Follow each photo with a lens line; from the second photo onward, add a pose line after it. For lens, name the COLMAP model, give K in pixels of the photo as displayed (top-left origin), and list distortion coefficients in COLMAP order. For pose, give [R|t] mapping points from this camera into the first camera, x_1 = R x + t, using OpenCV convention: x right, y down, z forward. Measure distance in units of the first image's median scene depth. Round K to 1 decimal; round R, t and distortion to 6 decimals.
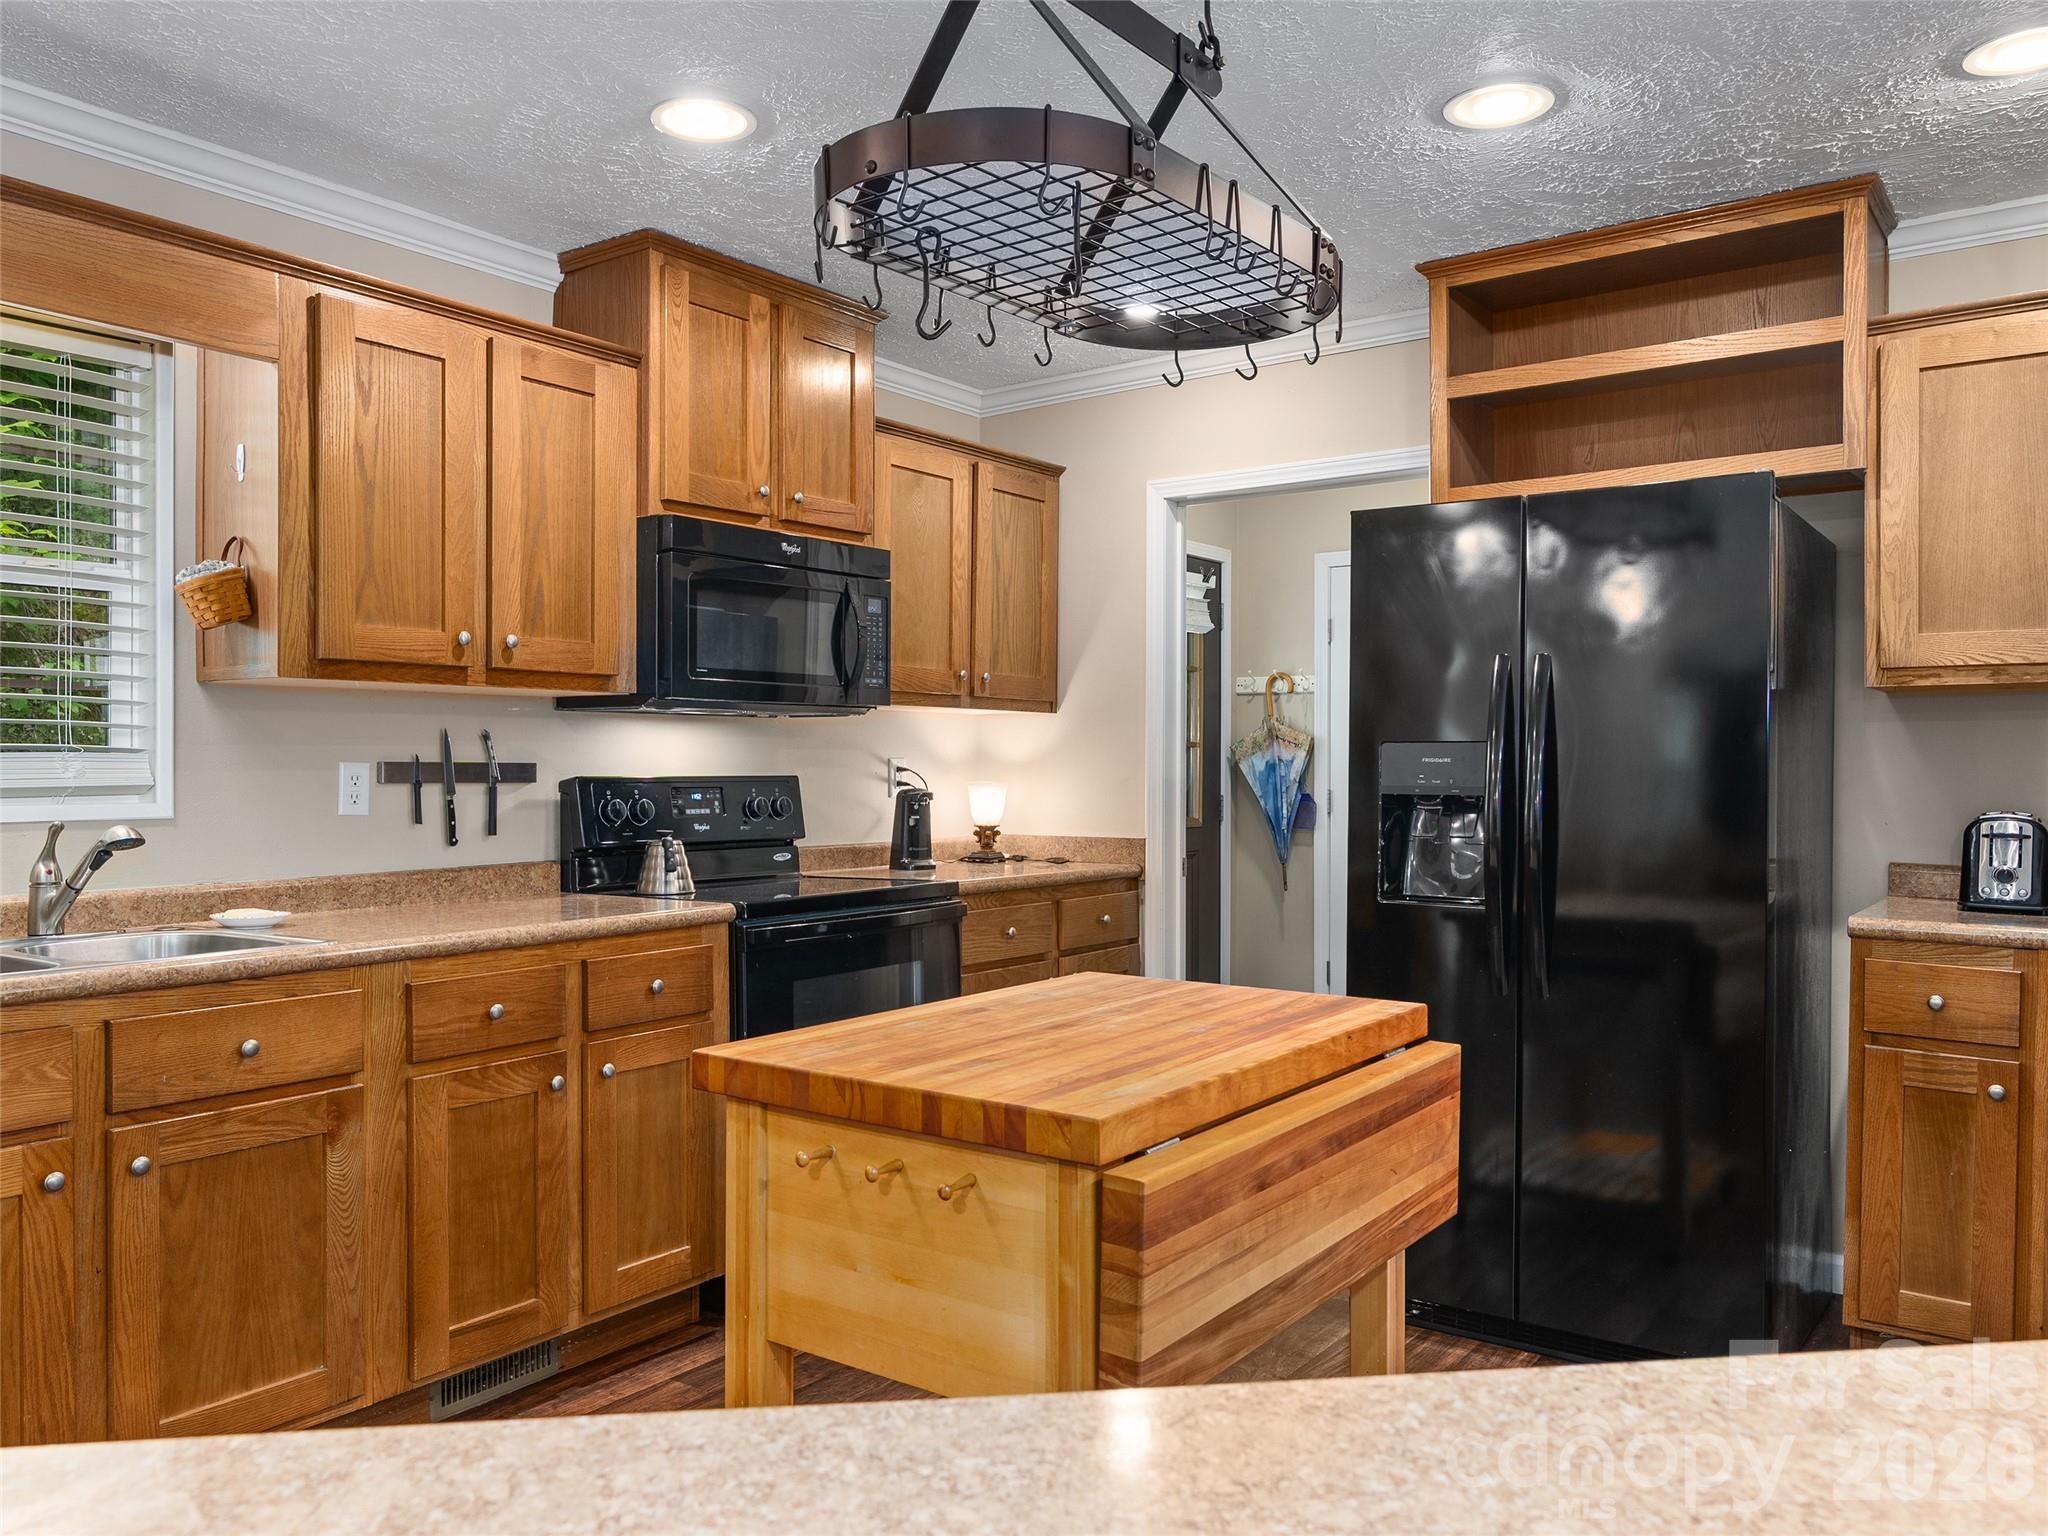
lens RADIAL K [[1545.0, 0, 1011.4], [0, 1545.0, 772.3], [0, 0, 1]] dist [0.005261, 0.004837]
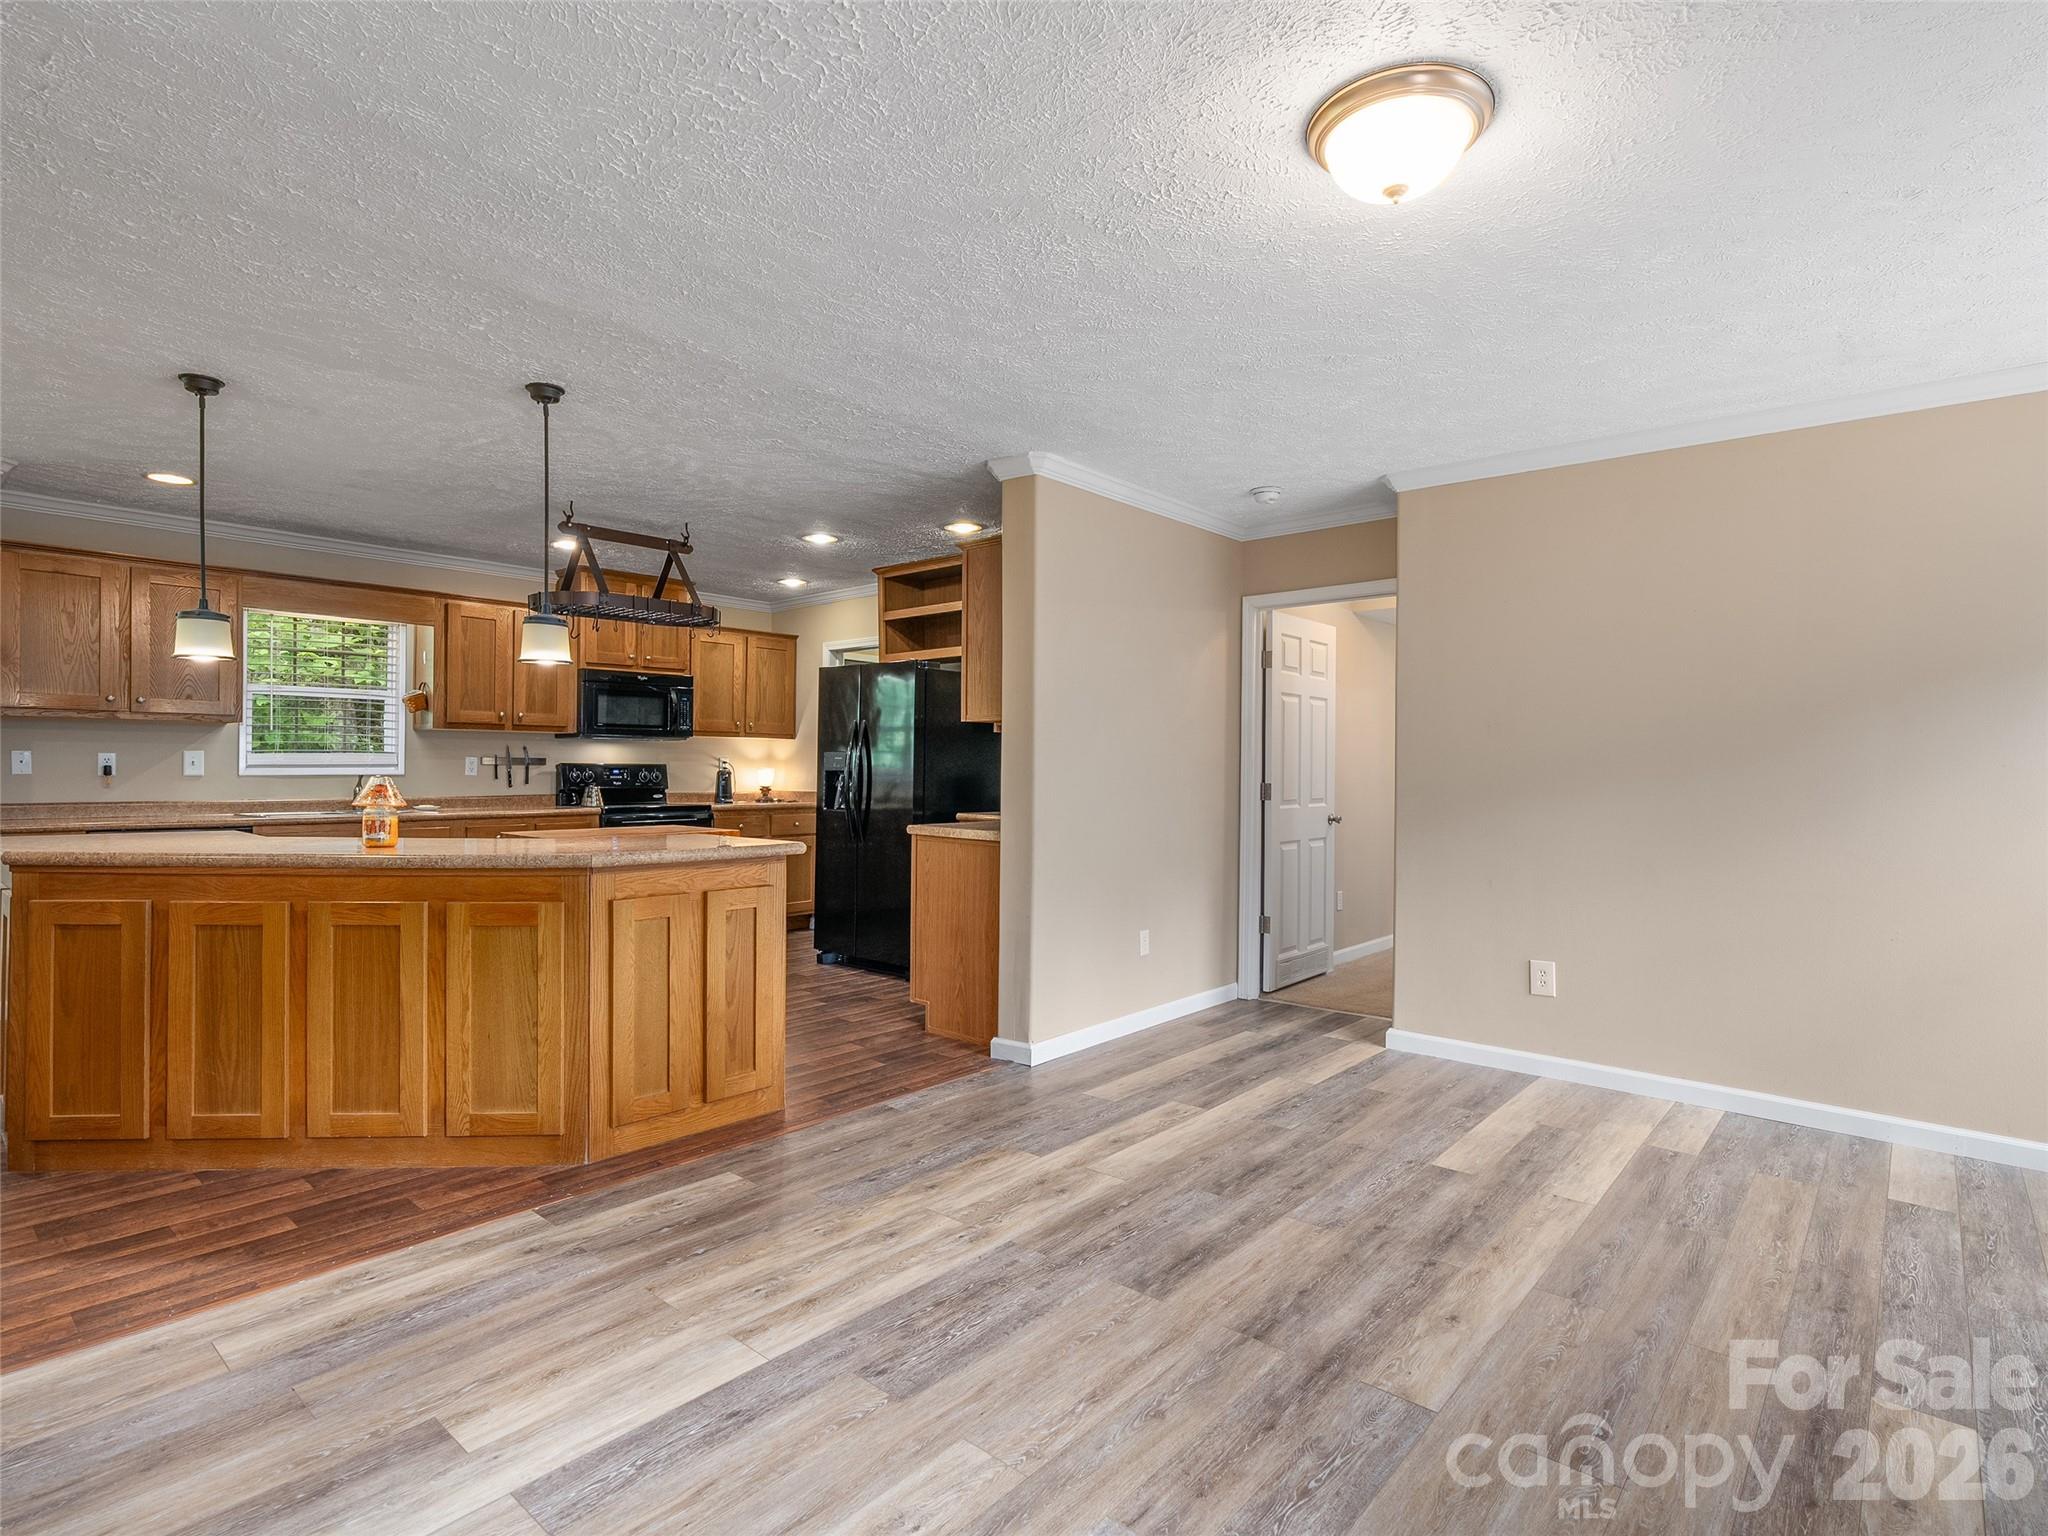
lens RADIAL K [[1043.1, 0, 1013.6], [0, 1043.1, 771.8], [0, 0, 1]] dist [-0.011465, 0.006939]
pose [[0.996059, 0.006019, -0.088494, 0.697365], [-0.006188, 0.999980, -0.001628, 0.016970], [0.088482, 0.002169, 0.996075, -0.775513]]
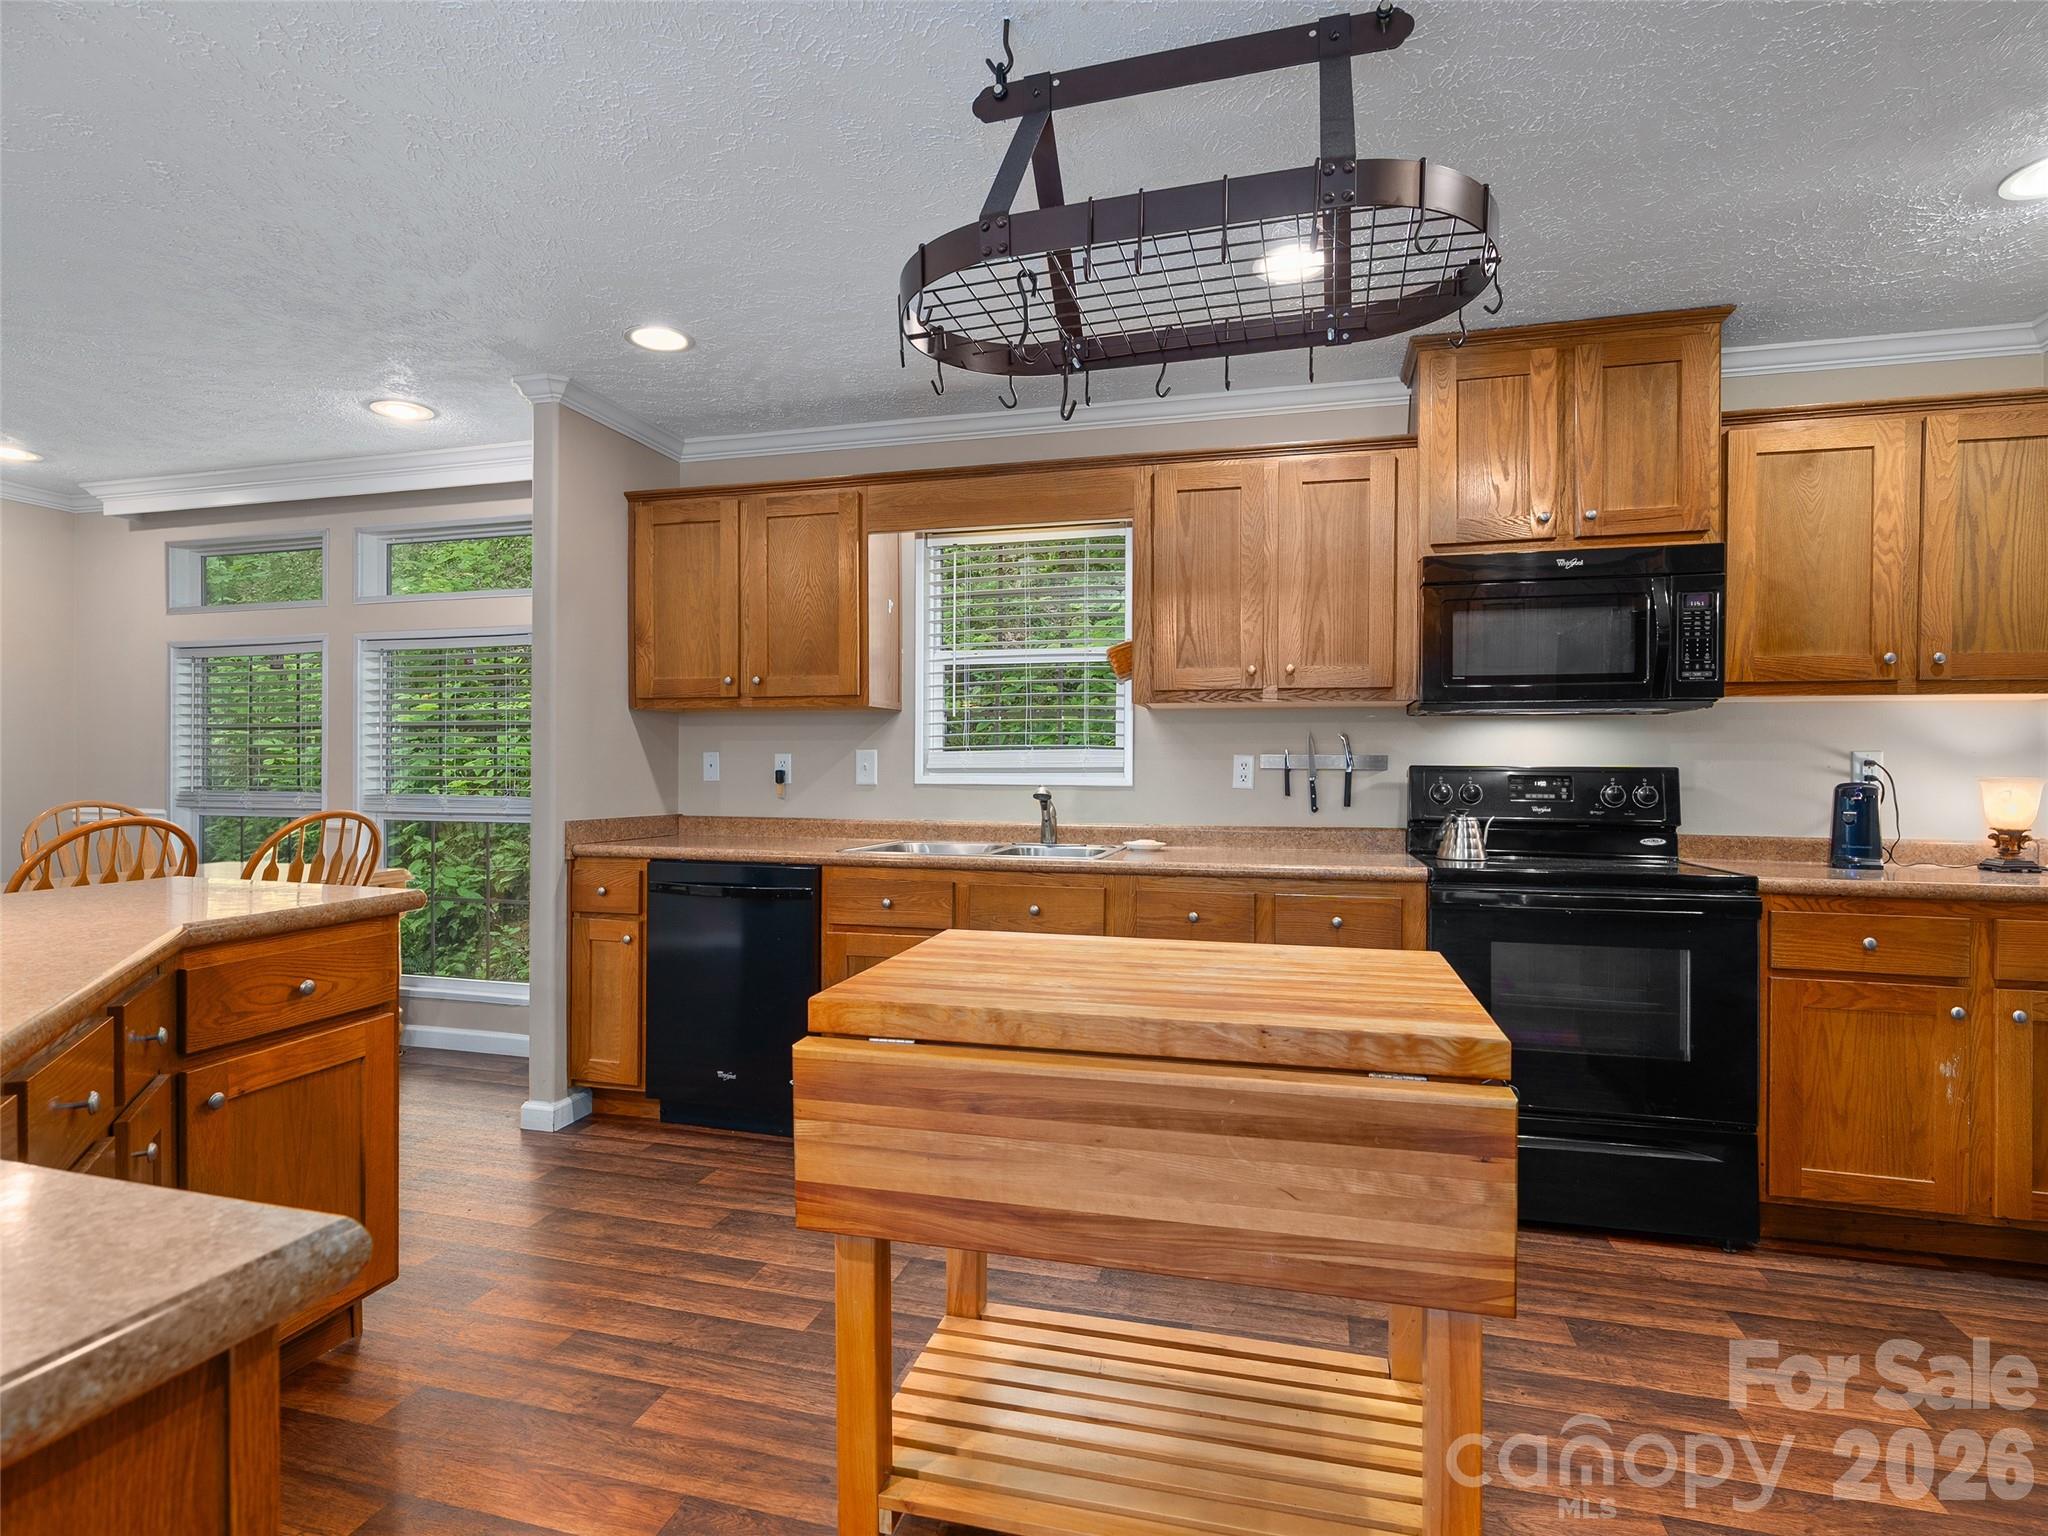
lens RADIAL K [[1043.1, 0, 1023.6], [0, 1043.1, 773.3], [0, 0, 1]] dist [-0.011465, 0.006939]
pose [[0.360886, 0.006975, -0.932584, 0.448073], [-0.010273, 0.999941, 0.003503, 0.010151], [0.932554, 0.008316, 0.360936, 0.384618]]
